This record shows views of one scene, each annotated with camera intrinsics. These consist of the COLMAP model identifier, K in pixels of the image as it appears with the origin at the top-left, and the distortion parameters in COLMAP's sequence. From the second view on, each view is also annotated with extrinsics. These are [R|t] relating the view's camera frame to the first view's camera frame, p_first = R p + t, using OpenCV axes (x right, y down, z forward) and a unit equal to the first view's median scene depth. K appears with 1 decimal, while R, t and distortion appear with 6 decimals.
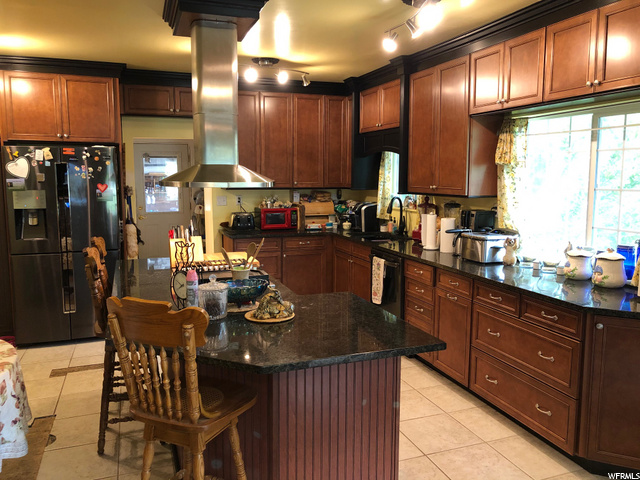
lens RADIAL K [[520.9, 0, 320.0], [0, 520.9, 240.0], [0, 0, 1]] dist [0.043991, -0.047863]
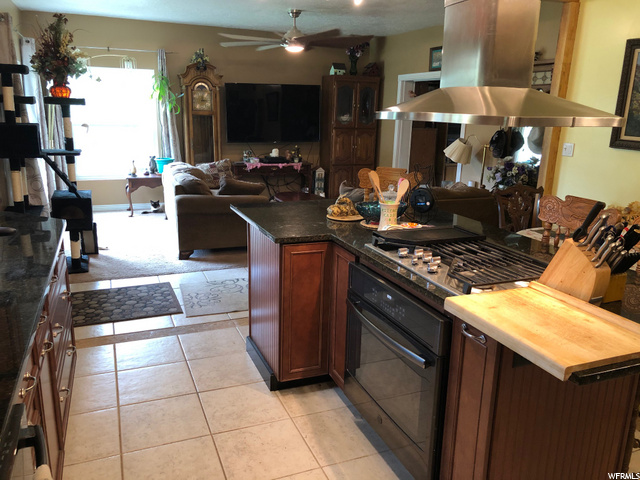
lens RADIAL K [[520.9, 0, 320.0], [0, 520.9, 240.0], [0, 0, 1]] dist [0.043991, -0.047863]
pose [[-0.998955, -0.012477, -0.043969, 0.011449], [-0.027903, 0.928419, 0.370485, -0.139195], [0.036199, 0.371325, -0.927797, 1.124050]]
